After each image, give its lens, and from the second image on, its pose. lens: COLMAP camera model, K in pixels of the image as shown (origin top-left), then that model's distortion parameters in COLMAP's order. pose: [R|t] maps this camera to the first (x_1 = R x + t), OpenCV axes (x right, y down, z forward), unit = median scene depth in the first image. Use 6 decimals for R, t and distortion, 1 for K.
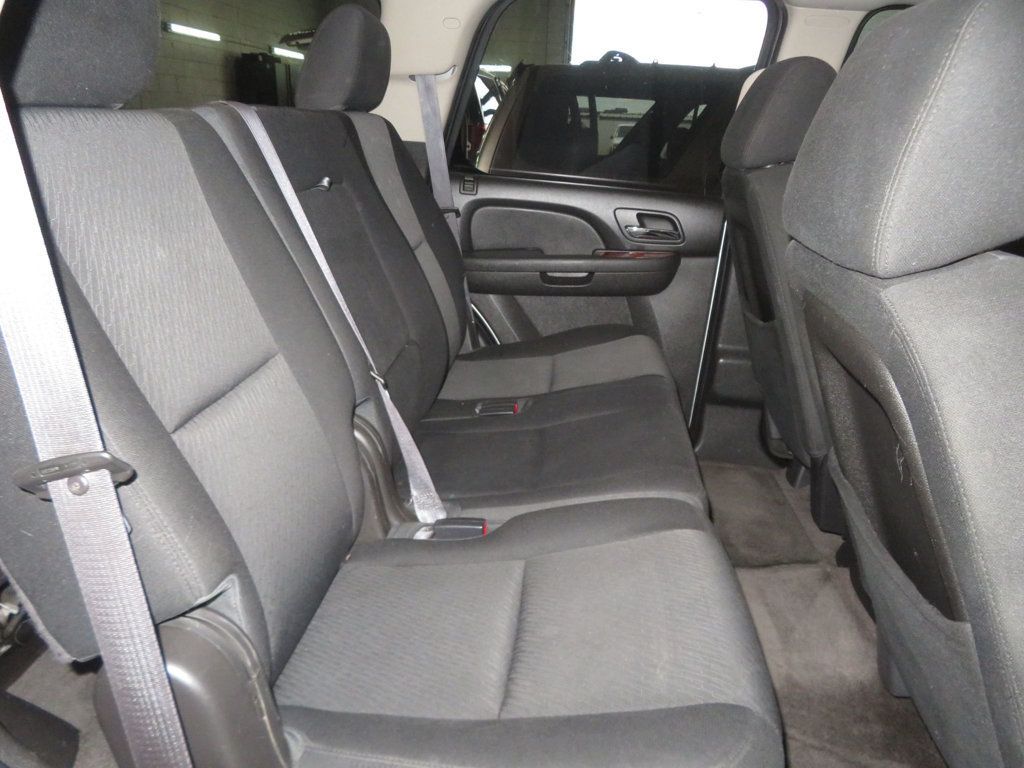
lens RADIAL K [[737.7, 0, 512.2], [0, 737.7, 379.4], [0, 0, 1]] dist [-0.005429, 0.004508]
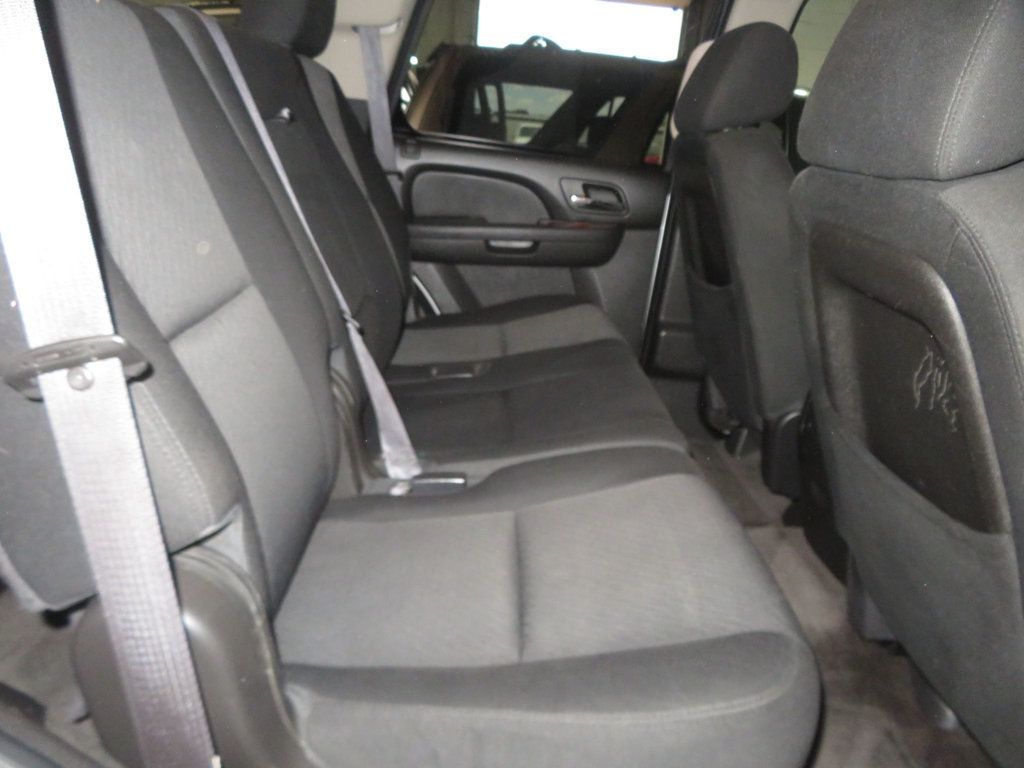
lens RADIAL K [[737.7, 0, 512.2], [0, 737.7, 379.4], [0, 0, 1]] dist [-0.005429, 0.004508]
pose [[0.991080, 0.001064, 0.133267, -0.074358], [-0.001275, 0.999998, 0.001498, 0.048612], [-0.133265, -0.001655, 0.991079, 0.038795]]
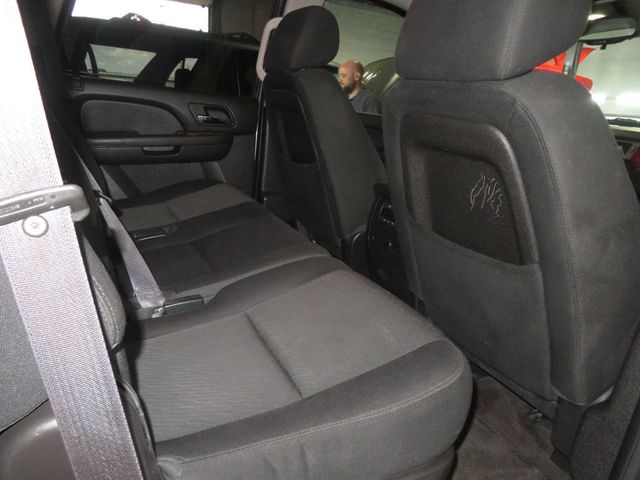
lens RADIAL K [[456.1, 0, 326.3], [0, 456.1, 240.6], [0, 0, 1]] dist [-0.018482, 0.002672]
pose [[0.837826, -0.126476, 0.531086, -0.199779], [0.127157, 0.991248, 0.035463, 0.063912], [-0.530923, 0.037819, 0.846576, 0.107440]]
